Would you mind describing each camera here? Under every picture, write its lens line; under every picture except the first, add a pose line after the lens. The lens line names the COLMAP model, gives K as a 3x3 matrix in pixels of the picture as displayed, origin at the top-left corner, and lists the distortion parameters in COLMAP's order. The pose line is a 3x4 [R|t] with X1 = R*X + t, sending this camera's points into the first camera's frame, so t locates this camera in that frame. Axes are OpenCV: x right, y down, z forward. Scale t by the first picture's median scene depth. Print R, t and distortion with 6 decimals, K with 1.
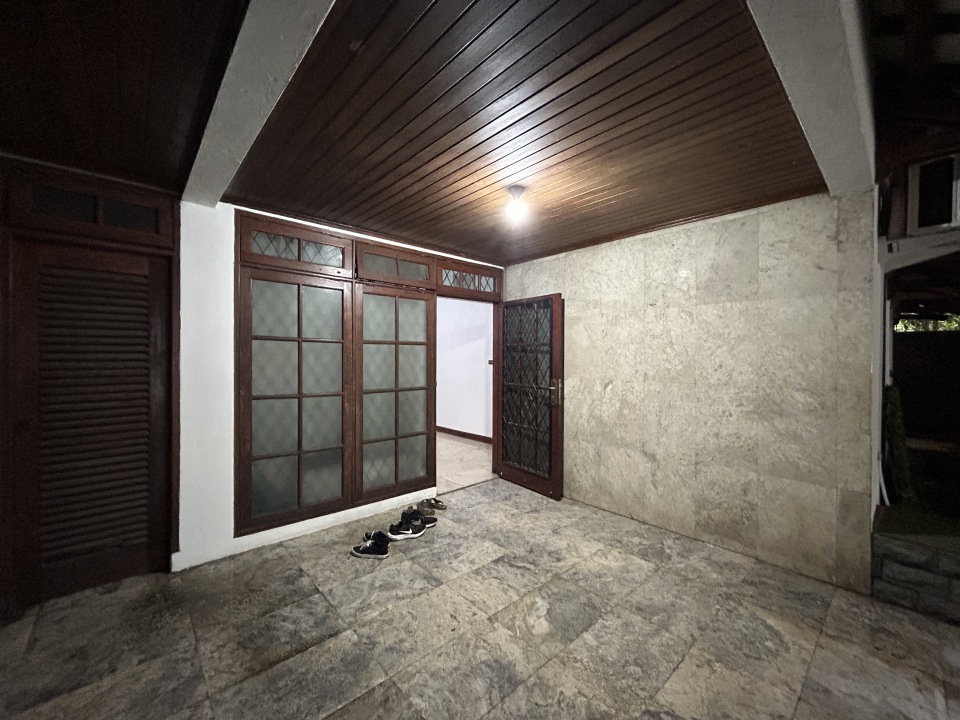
lens RADIAL K [[389.8, 0, 478.2], [0, 389.8, 359.0], [0, 0, 1]] dist [0.000194, 0.000387]
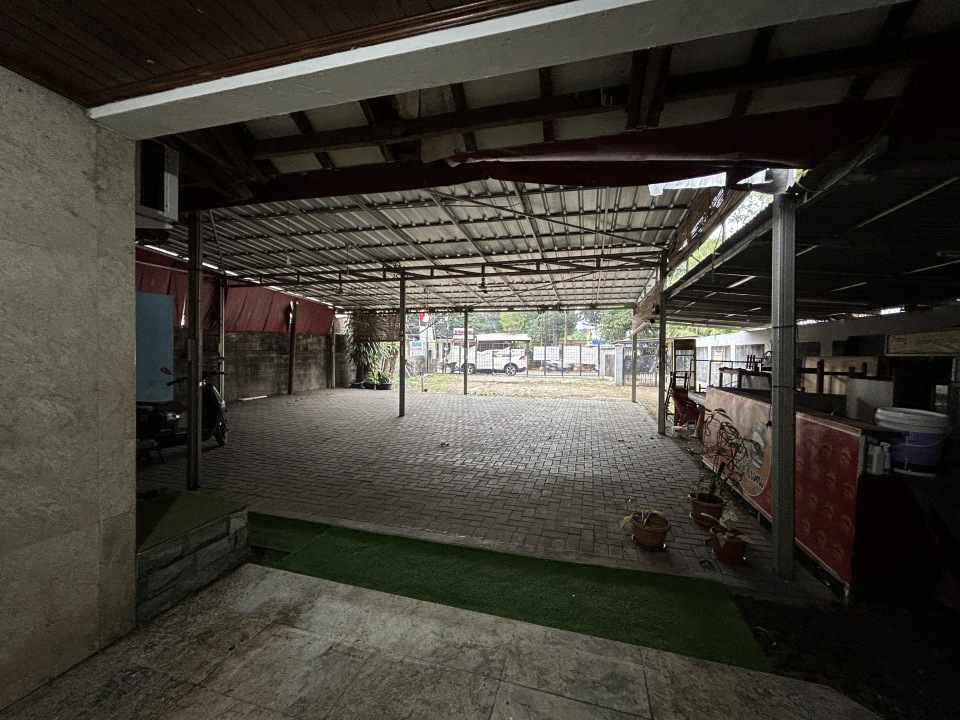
lens RADIAL K [[389.8, 0, 480.3], [0, 389.8, 358.7], [0, 0, 1]] dist [0.000194, 0.000387]
pose [[-0.519827, -0.028217, 0.853805, -0.078239], [-0.009380, 0.999583, 0.027324, -0.006109], [-0.854220, 0.006195, -0.519875, 0.753192]]
